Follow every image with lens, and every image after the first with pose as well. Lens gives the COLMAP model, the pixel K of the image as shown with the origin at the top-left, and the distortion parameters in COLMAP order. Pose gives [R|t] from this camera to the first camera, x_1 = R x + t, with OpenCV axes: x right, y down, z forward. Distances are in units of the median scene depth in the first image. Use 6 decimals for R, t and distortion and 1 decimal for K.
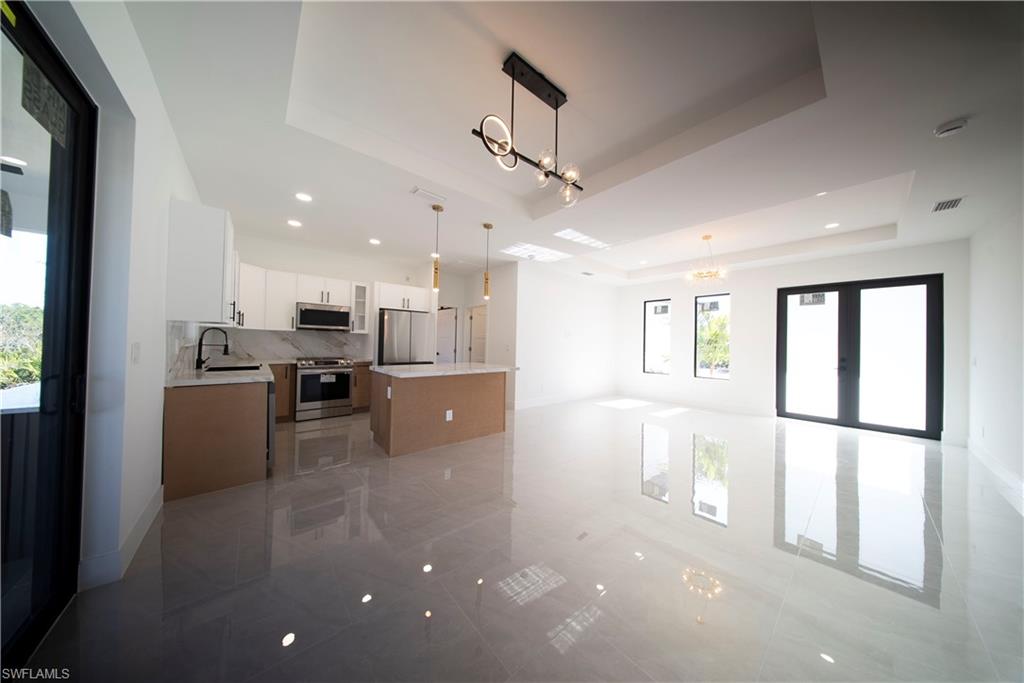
lens RADIAL K [[300.6, 0, 519.2], [0, 300.6, 340.9], [0, 0, 1]] dist [0.004904, -0.000149]
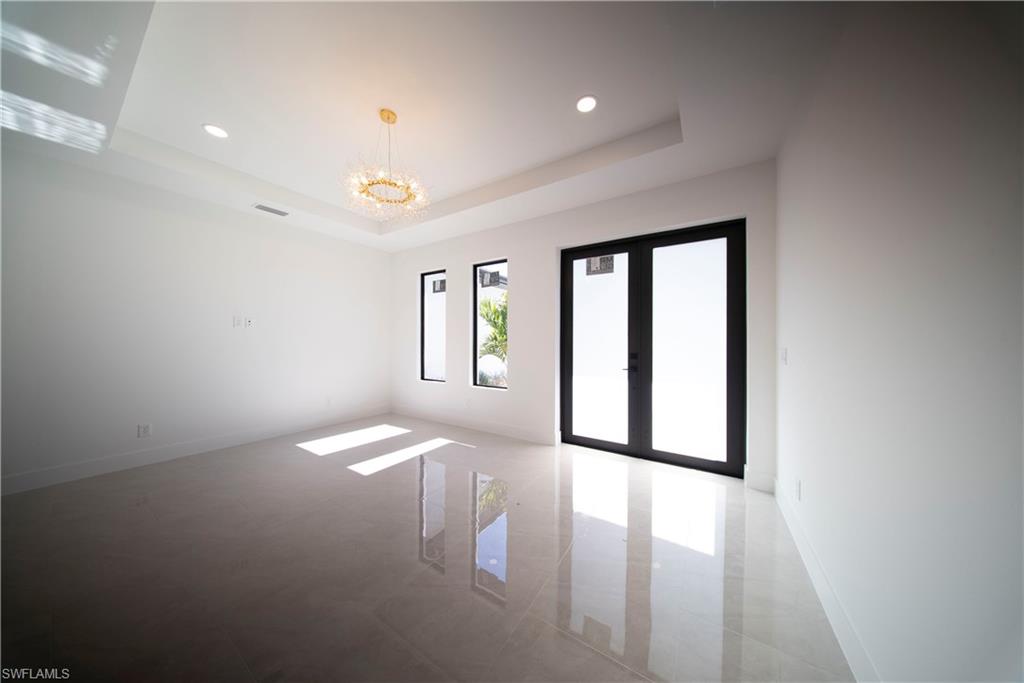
lens RADIAL K [[300.6, 0, 505.0], [0, 300.6, 340.3], [0, 0, 1]] dist [0.004904, -0.000149]
pose [[0.962154, -0.017923, 0.271918, 0.641818], [0.013891, 0.999763, 0.016745, 0.014161], [-0.272154, -0.012334, 0.962175, 0.459079]]
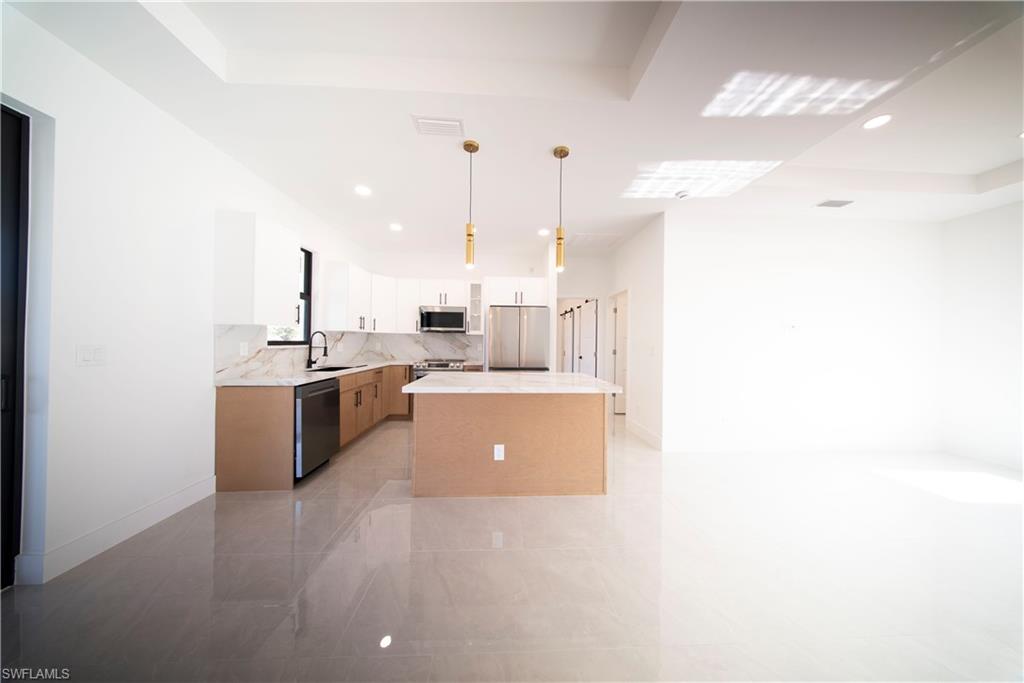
lens RADIAL K [[300.6, 0, 510.6], [0, 300.6, 343.1], [0, 0, 1]] dist [0.004904, -0.000149]
pose [[0.781648, -0.012648, -0.623592, 0.141452], [0.012081, 0.999914, -0.005137, 0.007847], [0.623603, -0.003519, 0.781733, 0.348988]]
